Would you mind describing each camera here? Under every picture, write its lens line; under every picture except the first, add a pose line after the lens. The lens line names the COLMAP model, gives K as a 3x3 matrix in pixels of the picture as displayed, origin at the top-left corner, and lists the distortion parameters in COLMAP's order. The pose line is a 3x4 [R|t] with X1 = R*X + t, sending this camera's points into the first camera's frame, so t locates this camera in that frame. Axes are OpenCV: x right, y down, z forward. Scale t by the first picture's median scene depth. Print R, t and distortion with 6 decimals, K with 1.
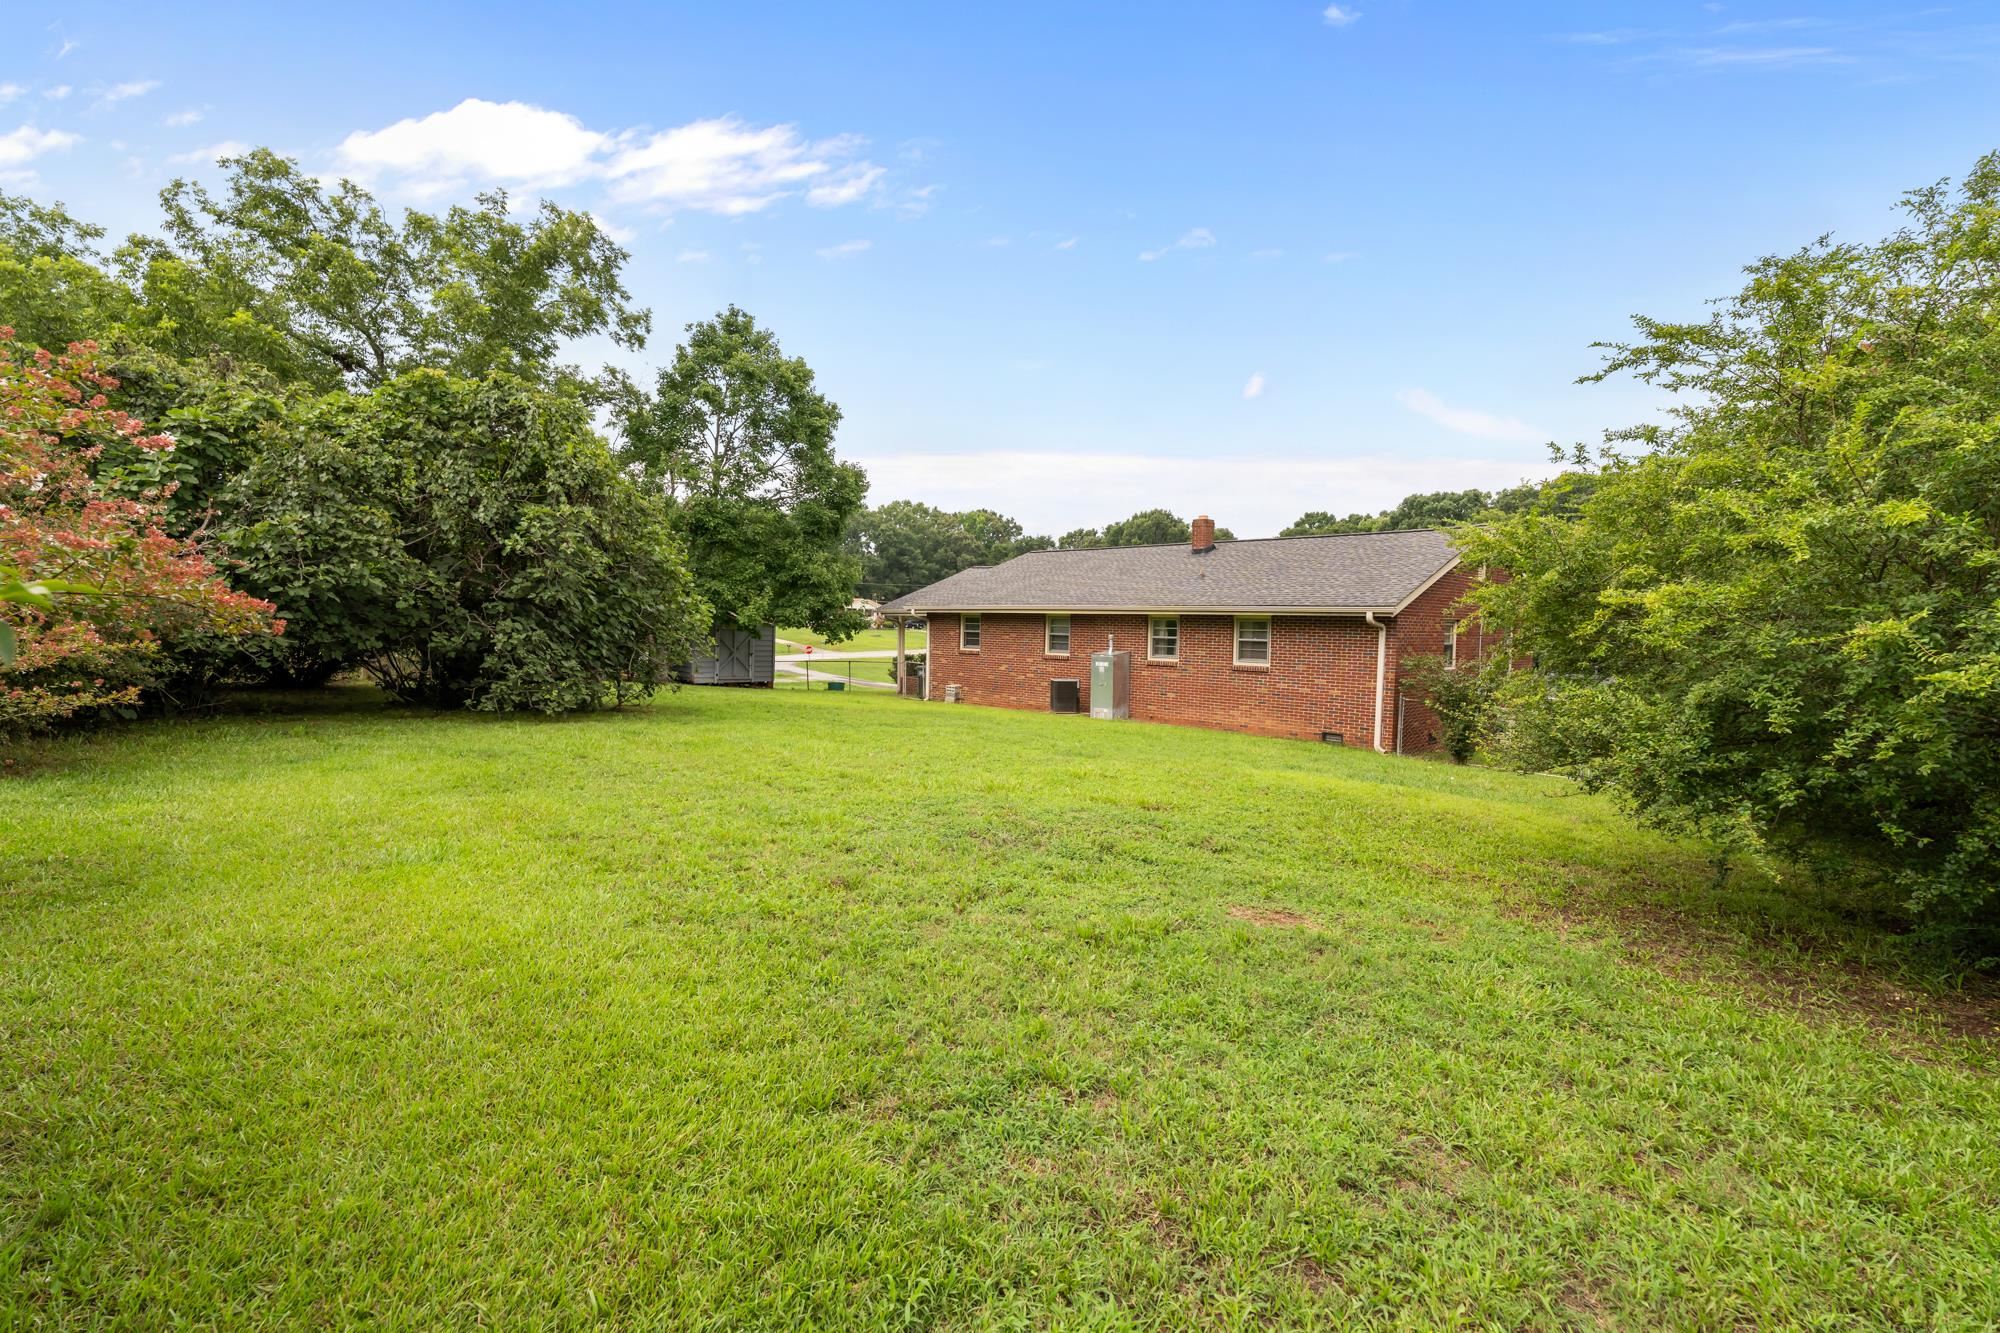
lens RADIAL K [[904.9, 0, 998.2], [0, 904.9, 660.4], [0, 0, 1]] dist [-0.000058, -0.000060]
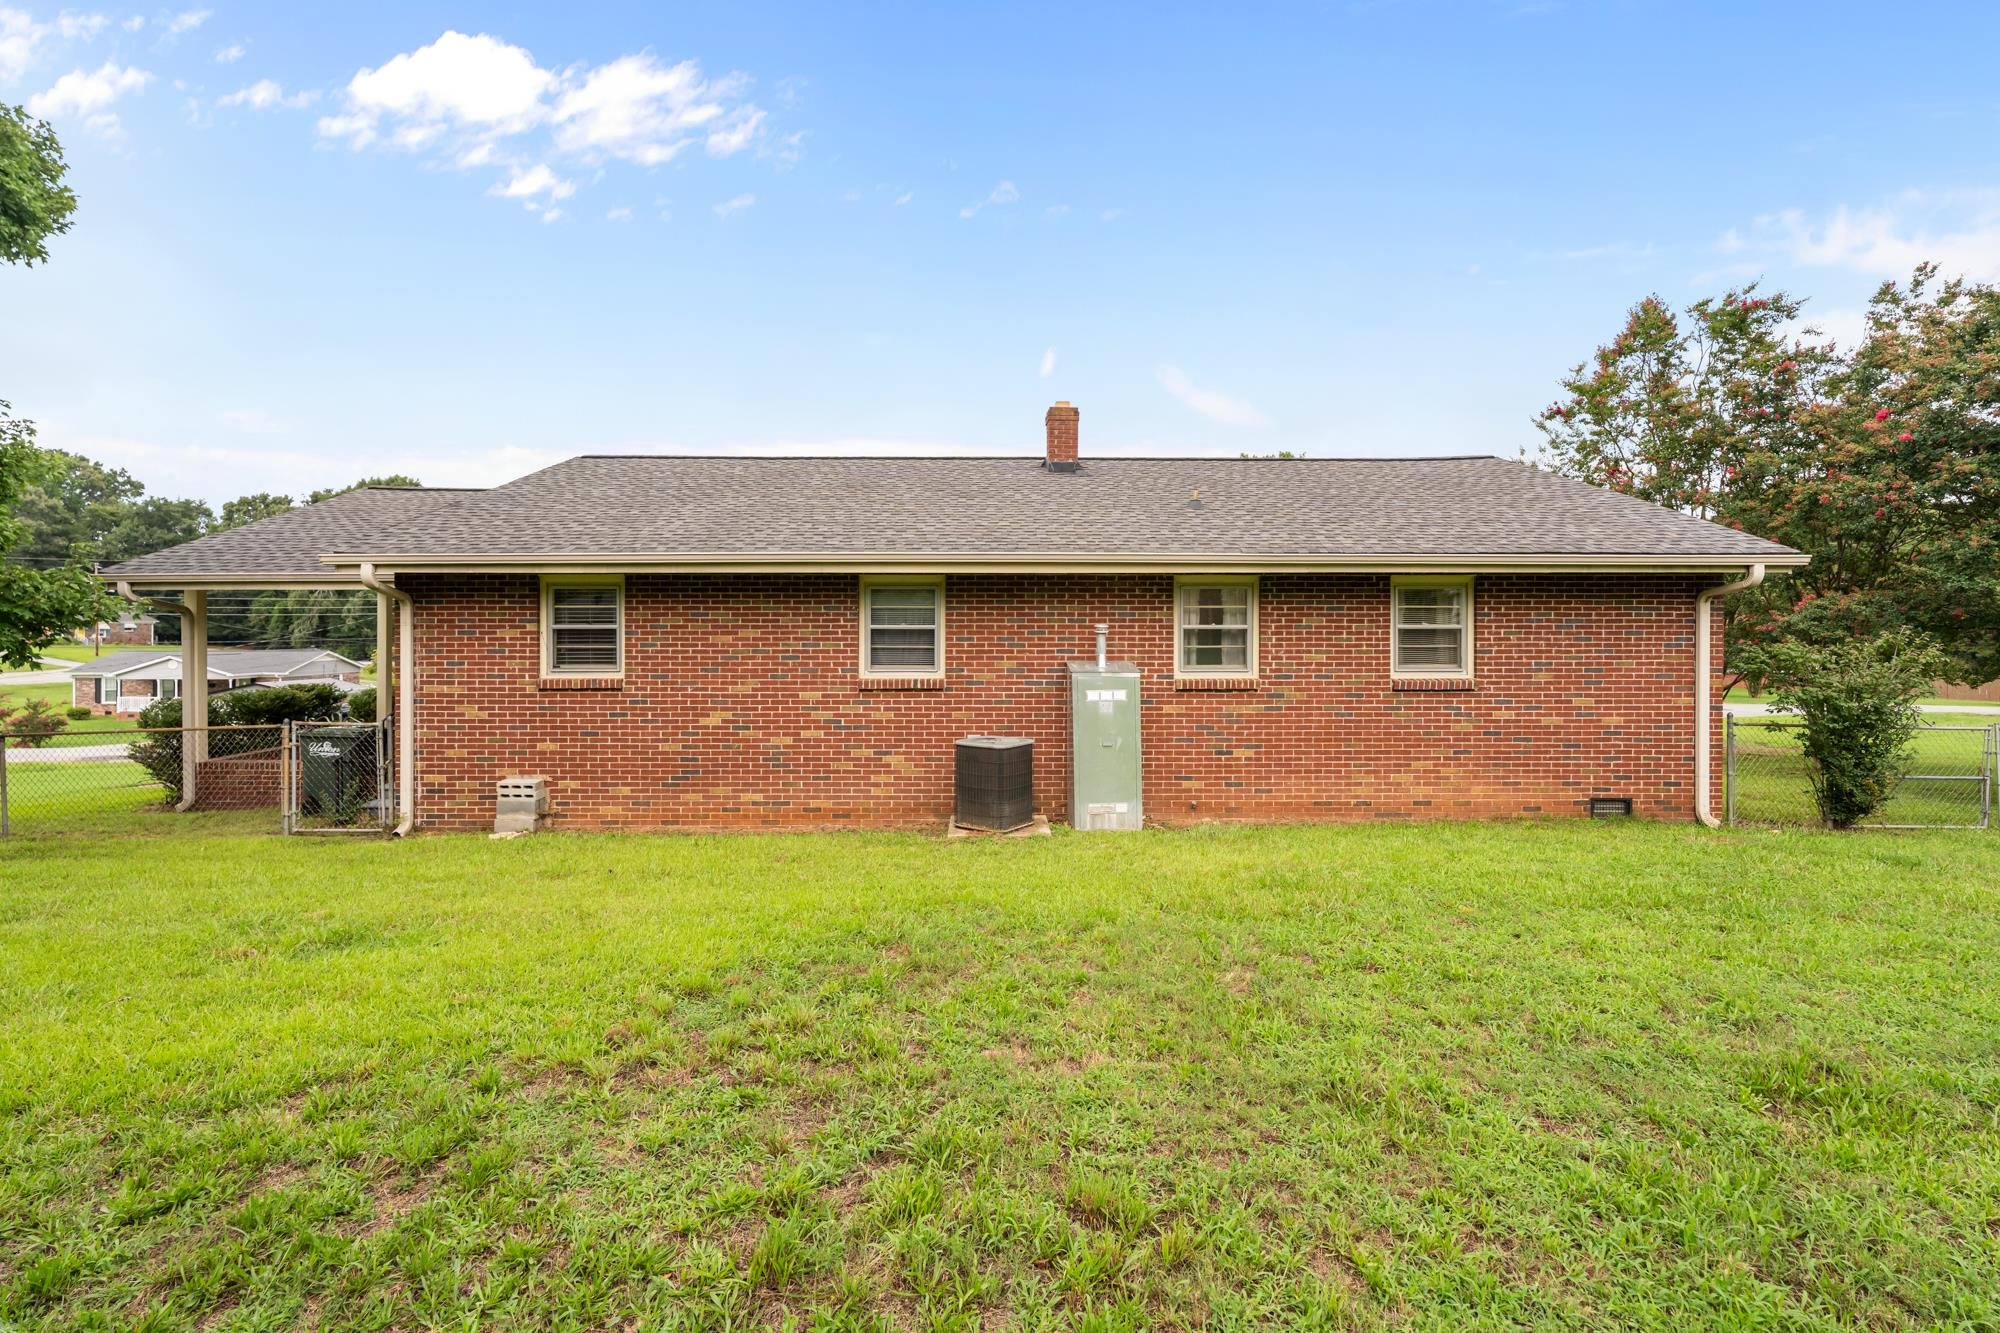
lens RADIAL K [[904.9, 0, 1003.1], [0, 904.9, 658.9], [0, 0, 1]] dist [-0.000058, -0.000060]
pose [[0.685793, -0.041129, 0.726633, -0.203640], [0.044331, 0.998909, 0.014702, -0.019117], [-0.726445, 0.022130, 0.686868, 0.728525]]
